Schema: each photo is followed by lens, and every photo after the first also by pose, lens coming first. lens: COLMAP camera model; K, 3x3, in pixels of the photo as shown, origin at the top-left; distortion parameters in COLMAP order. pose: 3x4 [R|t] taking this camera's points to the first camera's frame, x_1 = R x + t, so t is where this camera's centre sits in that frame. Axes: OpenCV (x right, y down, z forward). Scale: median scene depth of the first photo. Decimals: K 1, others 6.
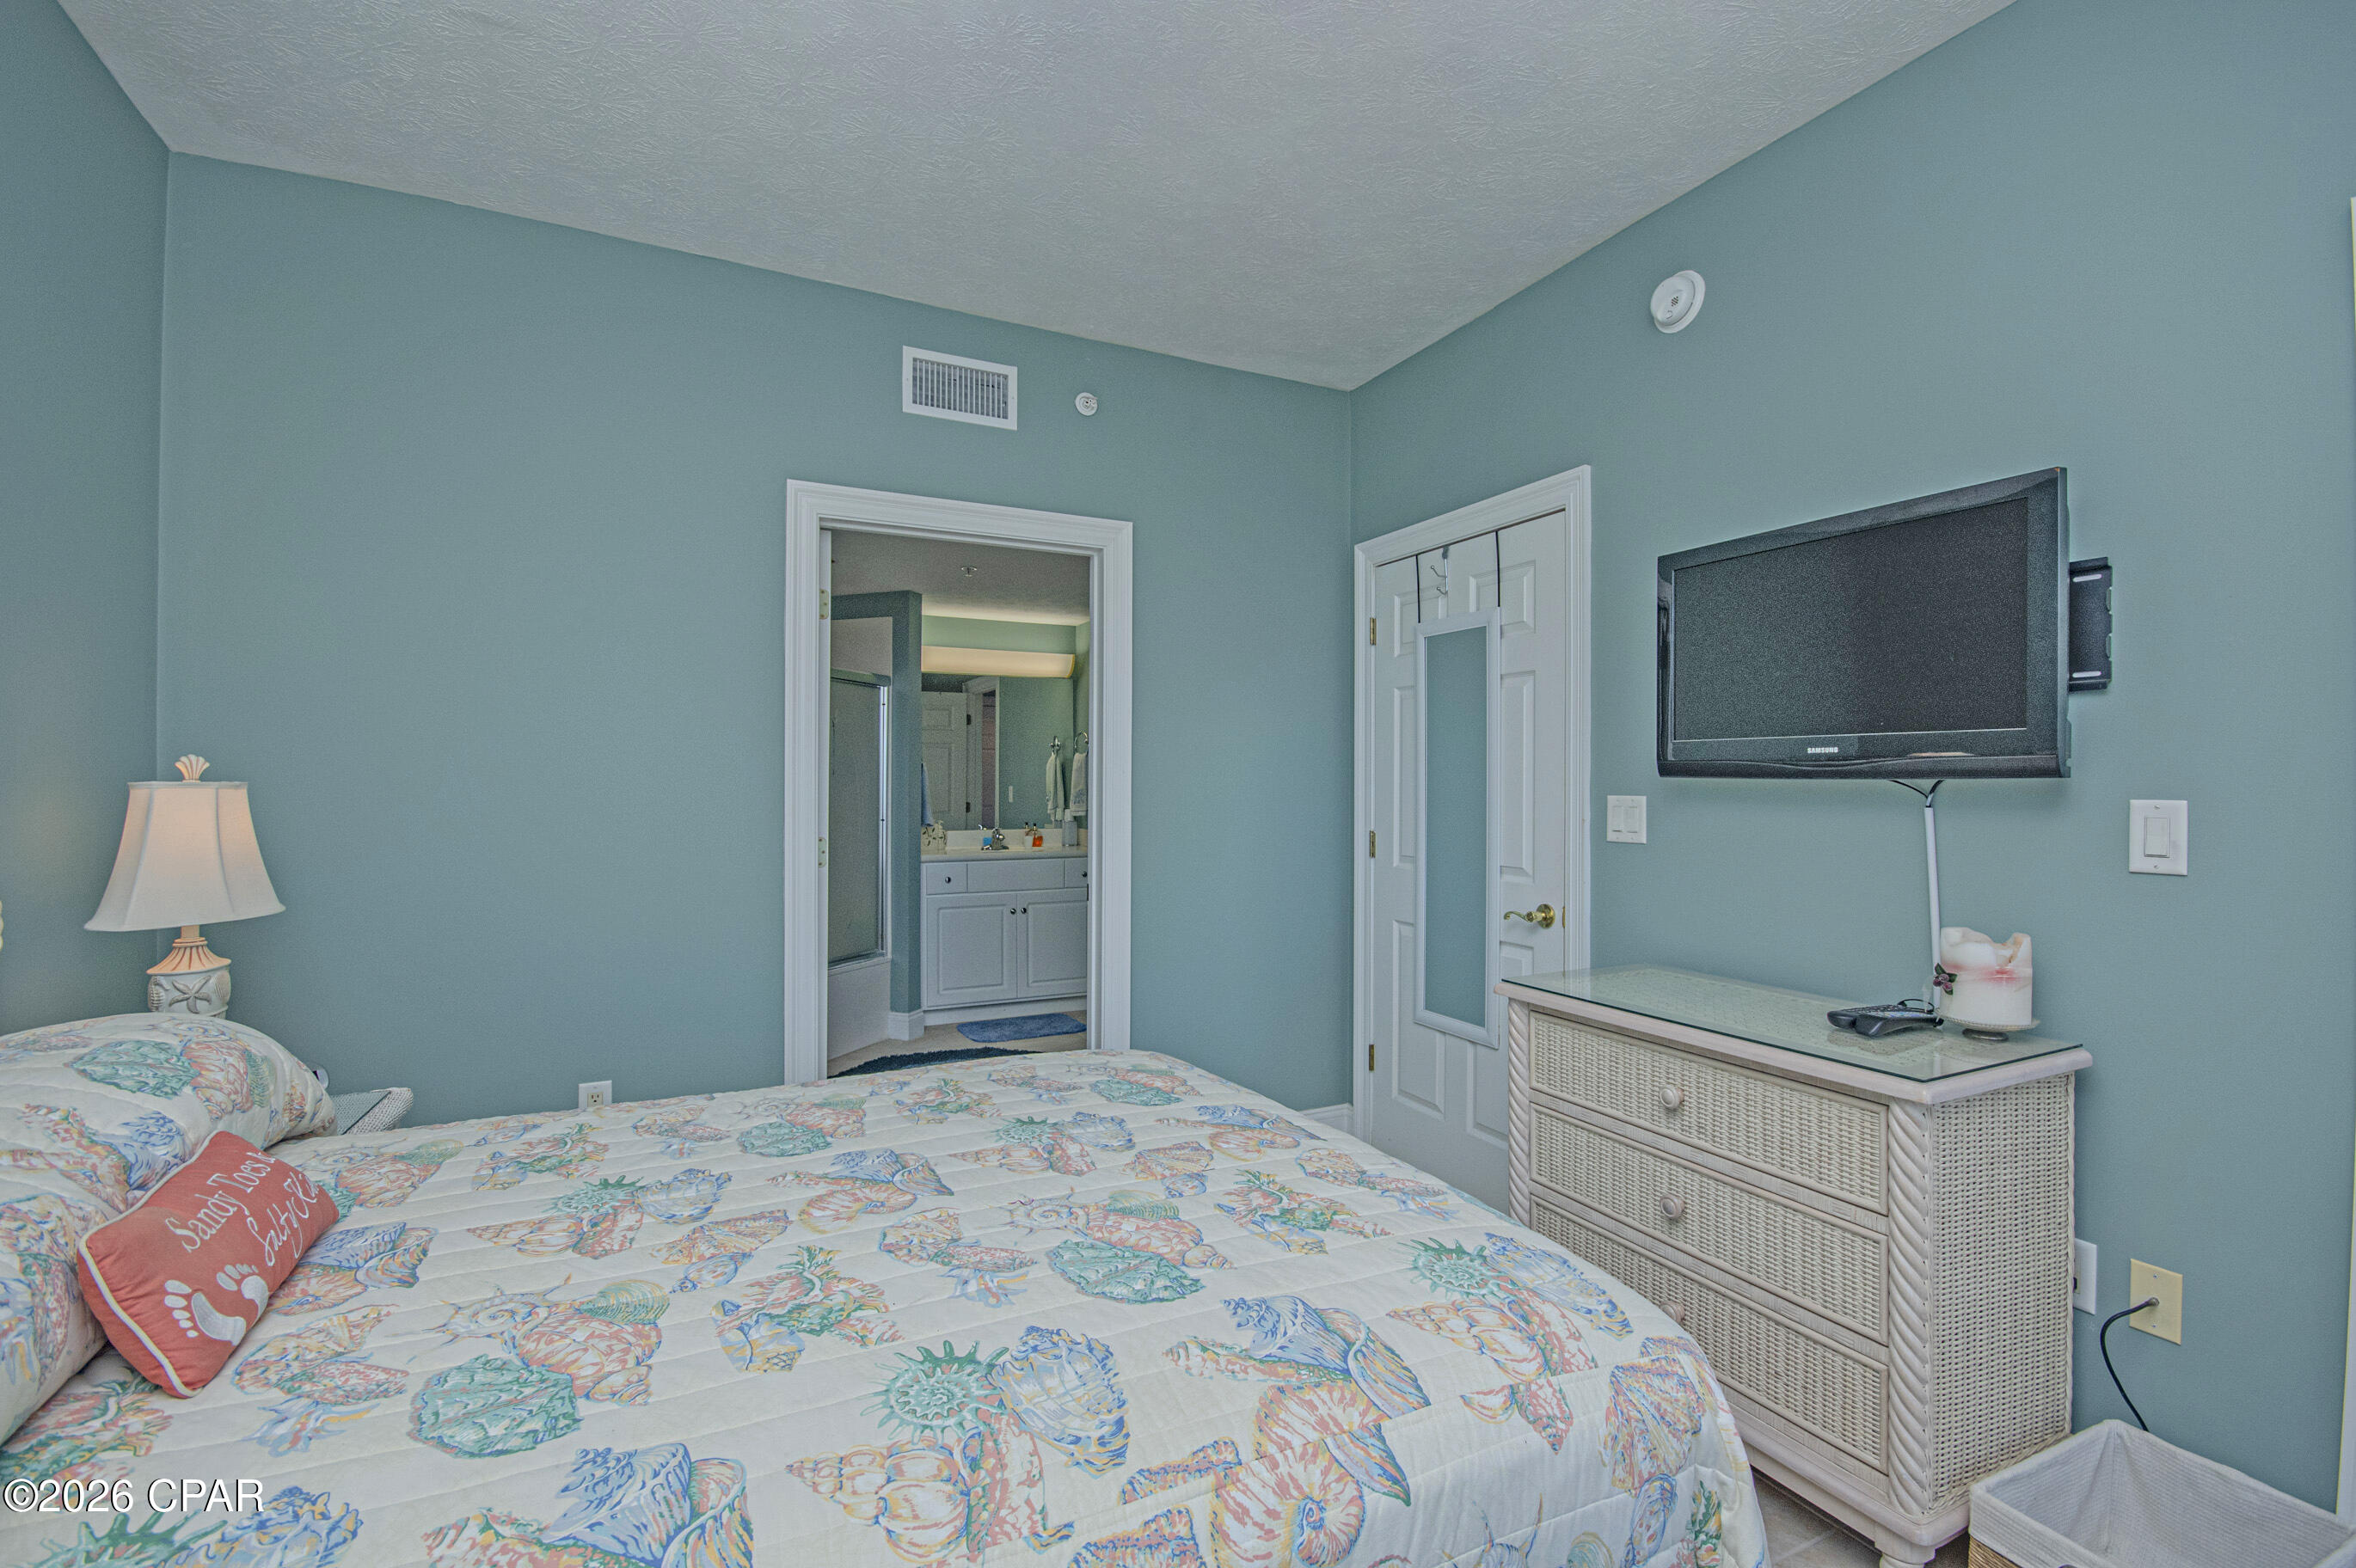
lens RADIAL K [[1074.6, 0, 1178.0], [0, 1074.6, 784.0], [0, 0, 1]] dist [0.001332, -0.000122]
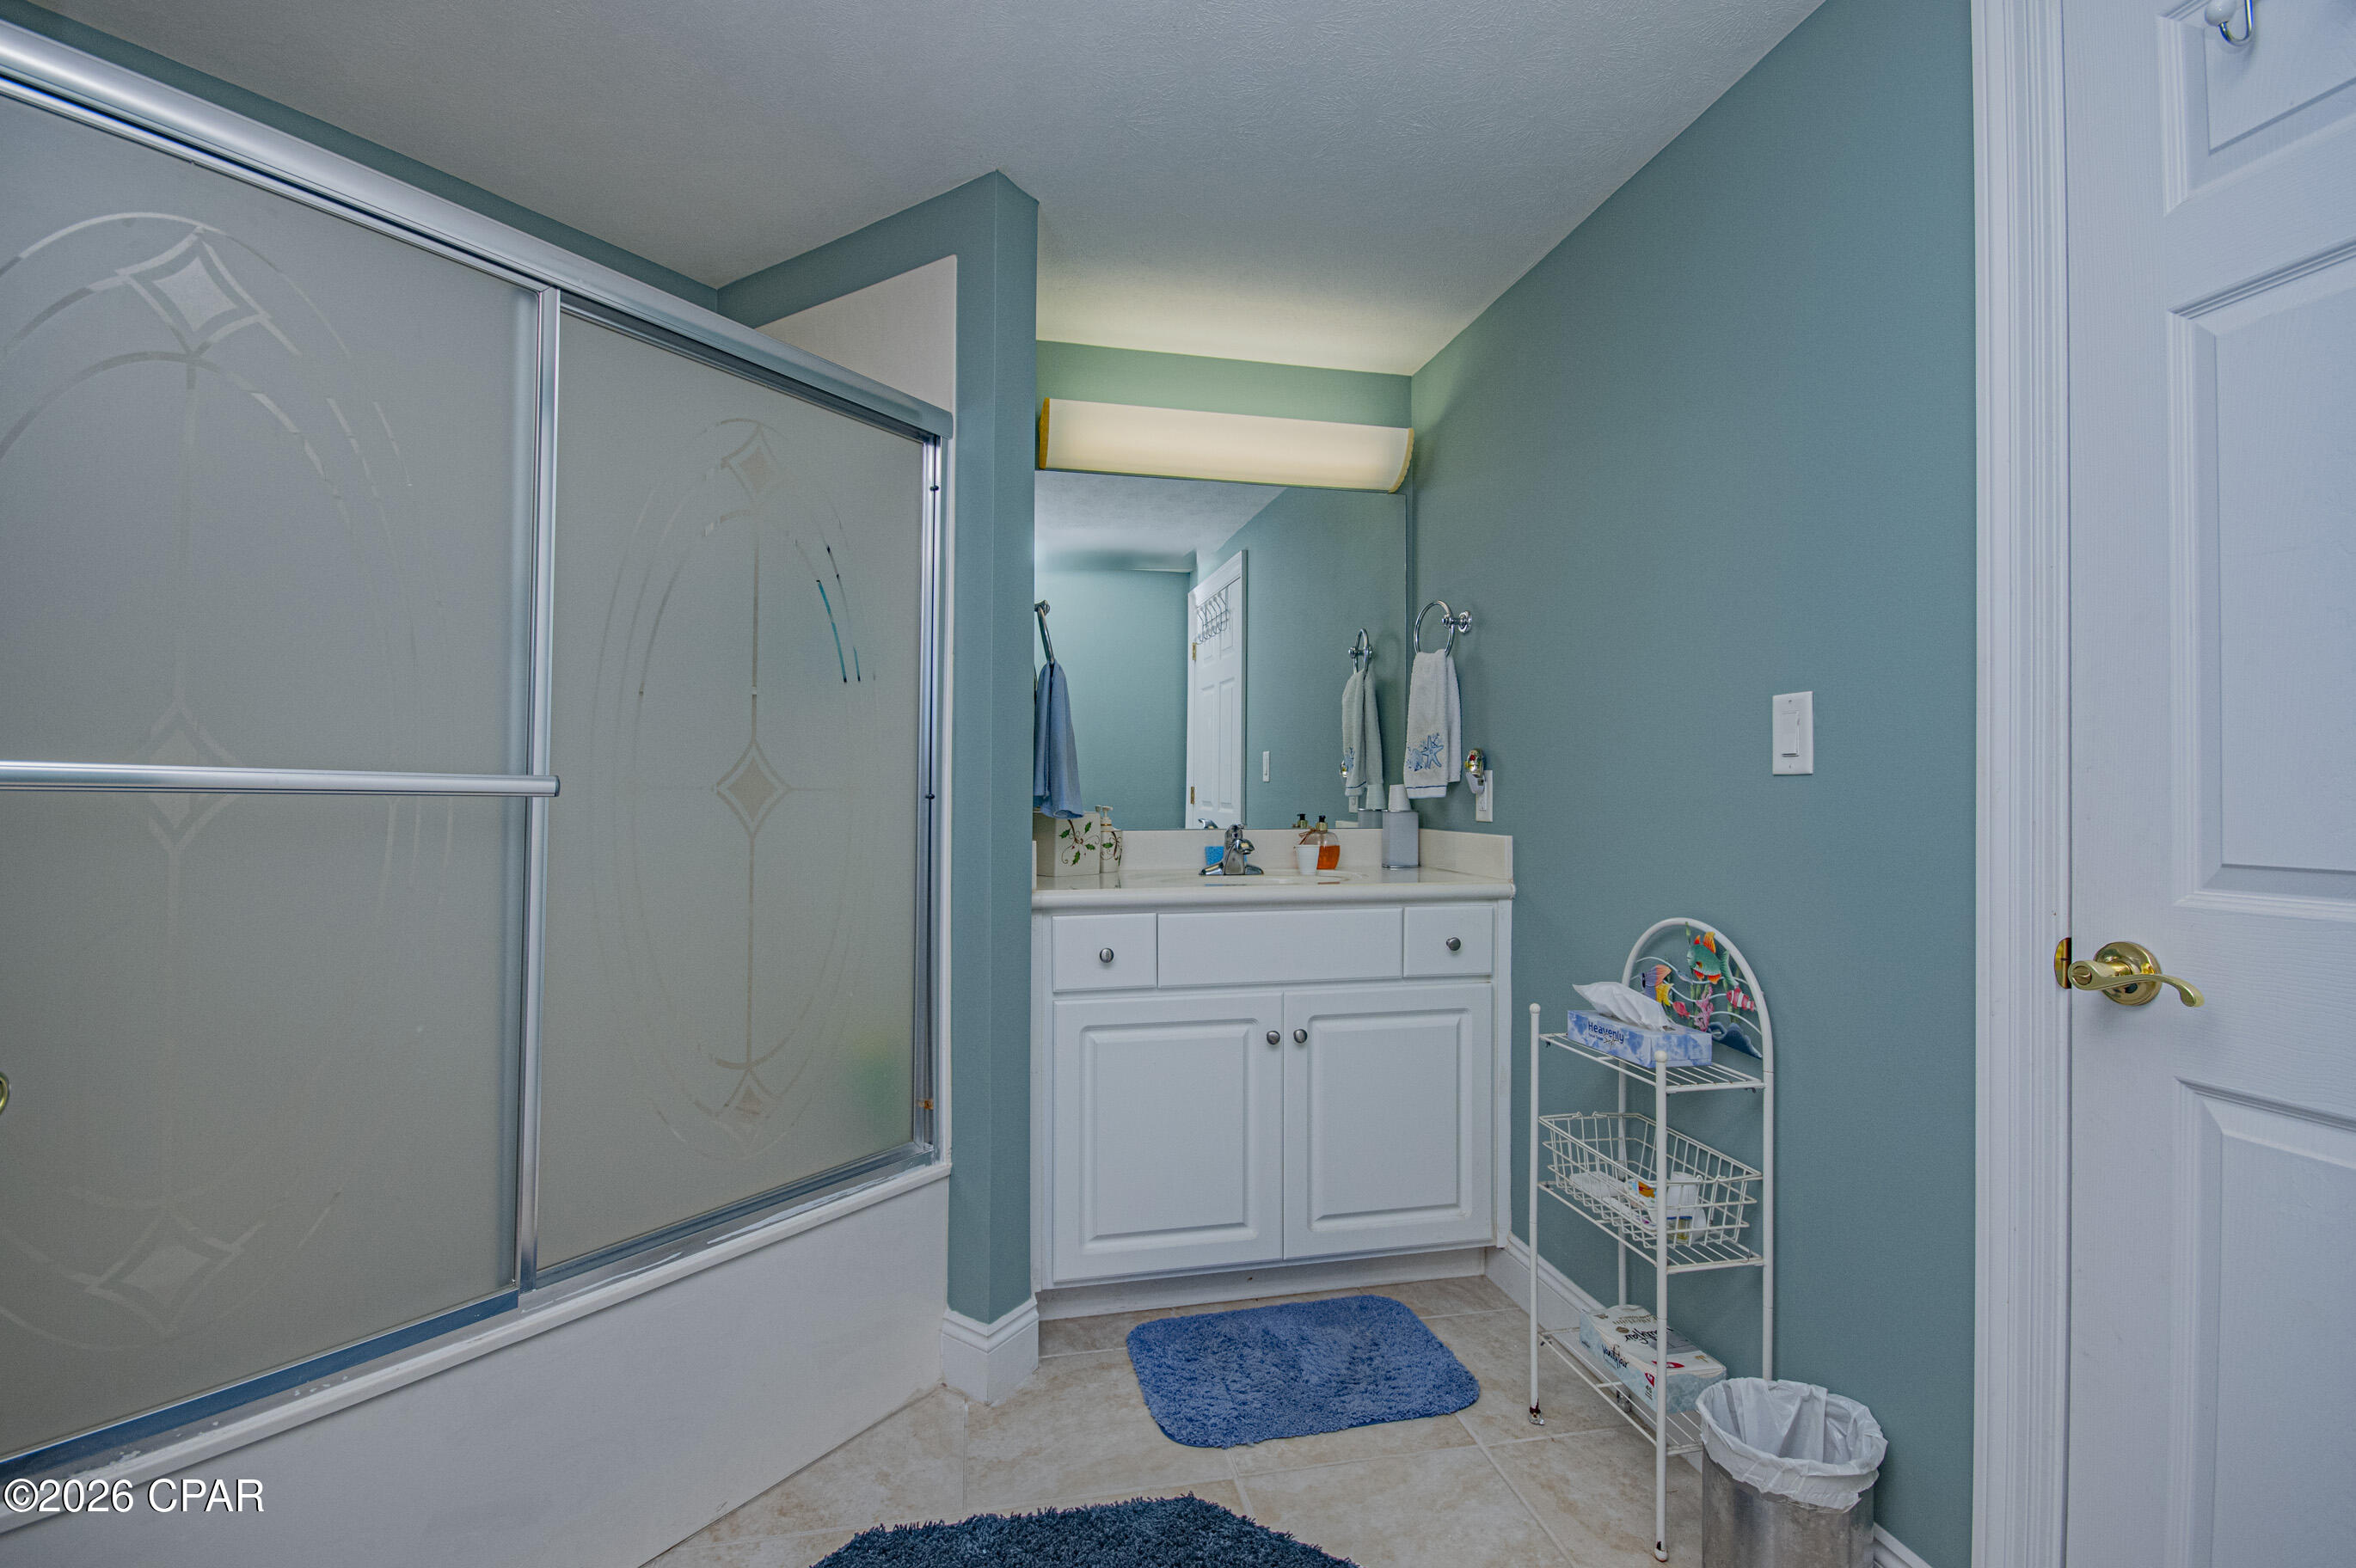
lens RADIAL K [[1074.6, 0, 1178.0], [0, 1074.6, 784.0], [0, 0, 1]] dist [0.001332, -0.000122]
pose [[0.973664, 0.007759, -0.227856, -0.093491], [-0.007922, 0.999969, 0.000201, 0.024878], [0.227850, 0.001609, 0.973695, 0.580210]]
